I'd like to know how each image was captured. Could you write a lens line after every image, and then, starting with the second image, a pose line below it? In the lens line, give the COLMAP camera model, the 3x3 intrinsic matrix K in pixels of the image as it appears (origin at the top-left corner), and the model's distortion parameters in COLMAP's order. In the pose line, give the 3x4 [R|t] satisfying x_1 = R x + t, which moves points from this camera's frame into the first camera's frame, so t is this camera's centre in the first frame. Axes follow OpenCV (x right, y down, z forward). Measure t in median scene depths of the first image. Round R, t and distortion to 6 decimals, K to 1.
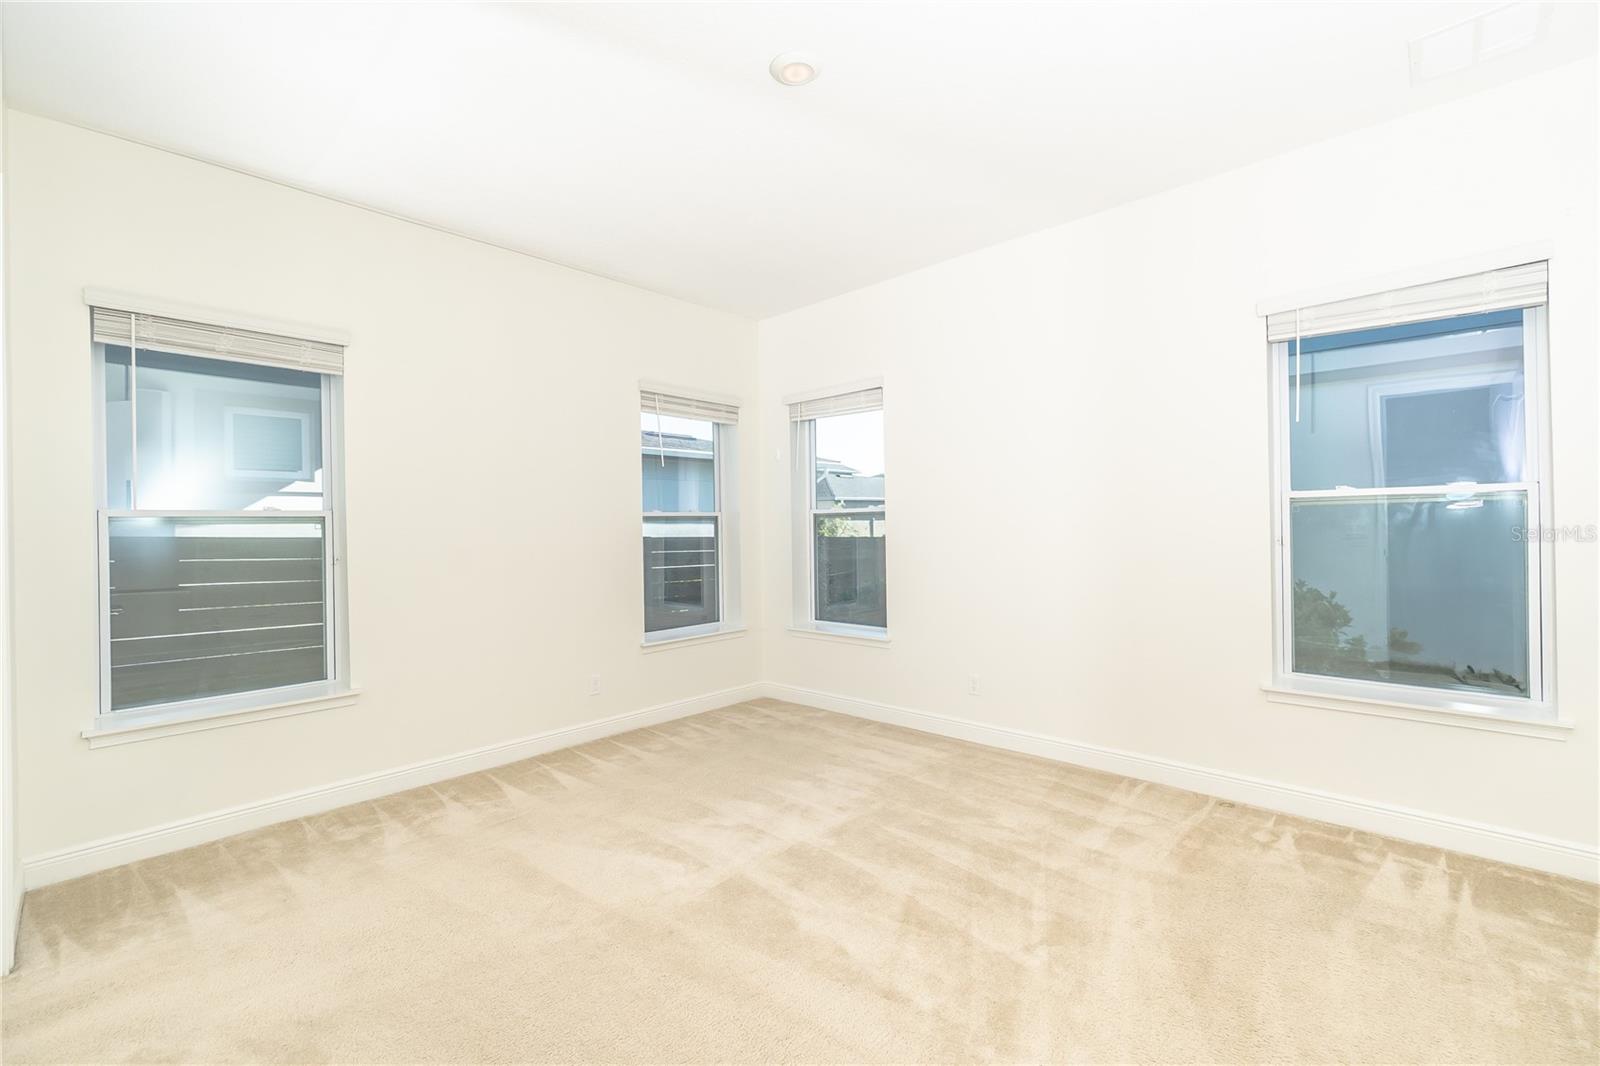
lens RADIAL K [[687.5, 0, 801.6], [0, 687.5, 528.6], [0, 0, 1]] dist [-0.006911, 0.002171]
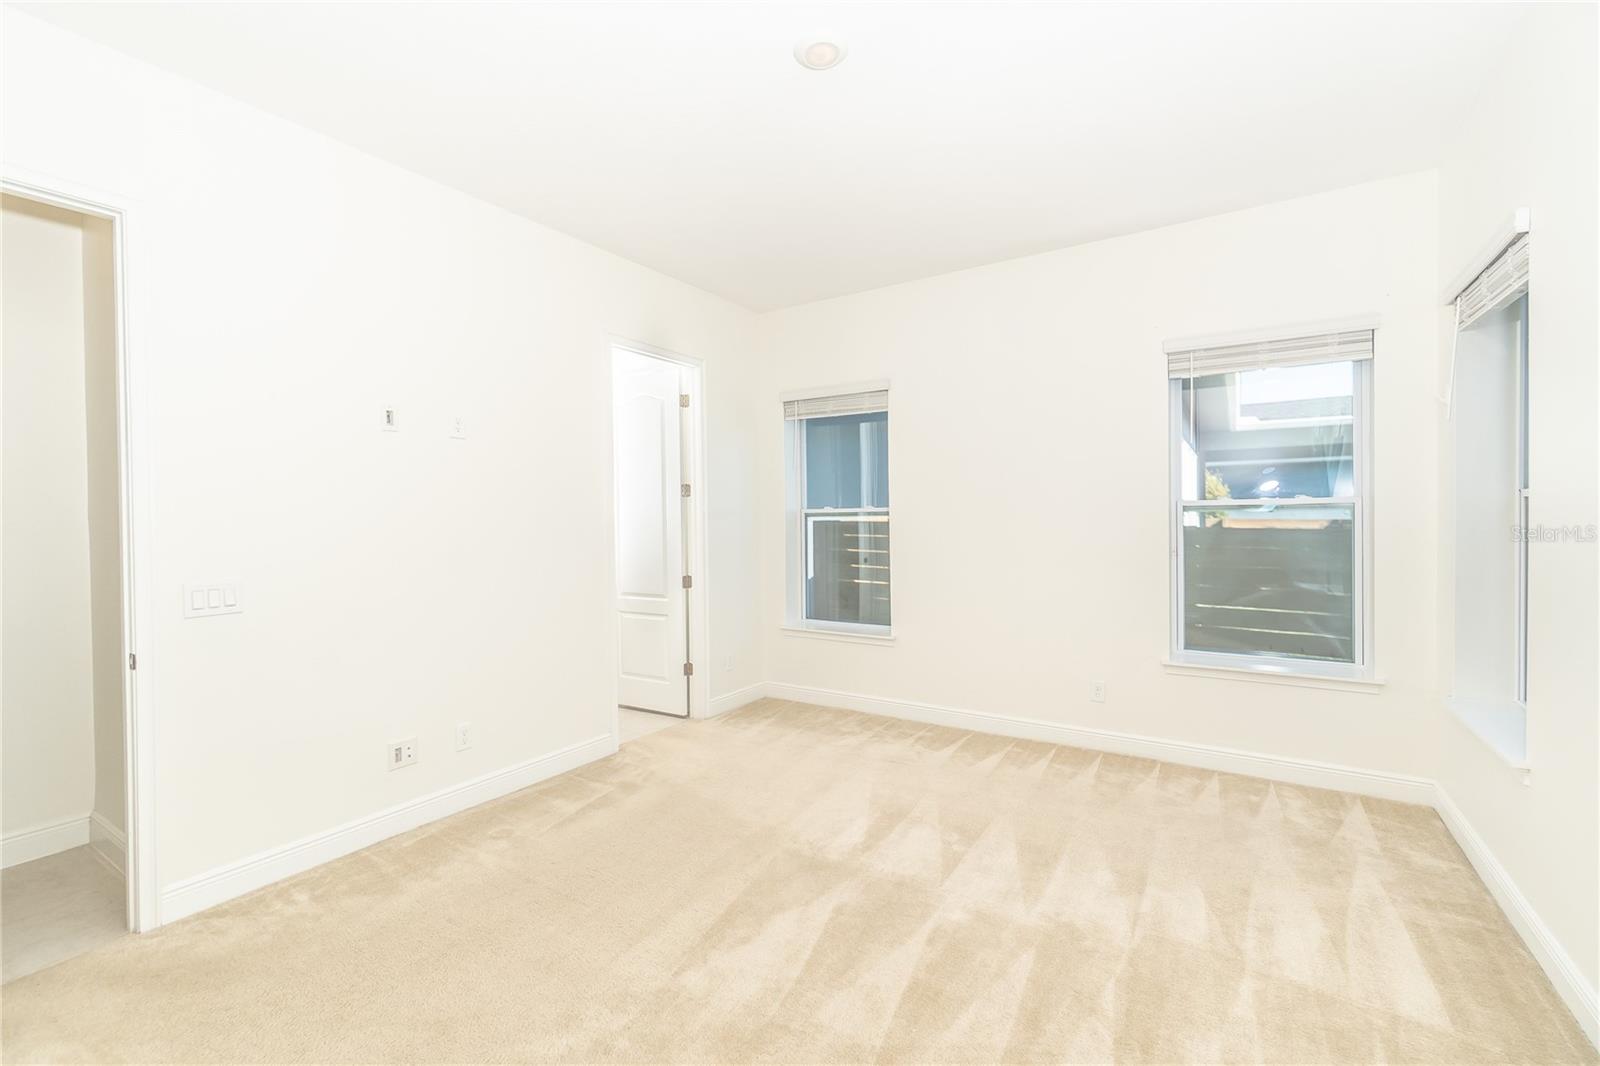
lens RADIAL K [[687.5, 0, 803.6], [0, 687.5, 533.8], [0, 0, 1]] dist [-0.006911, 0.002171]
pose [[0.177990, 0.042476, -0.983115, 0.581444], [0.006477, 0.998996, 0.044334, -0.032406], [0.984011, -0.014259, 0.177537, 0.486674]]
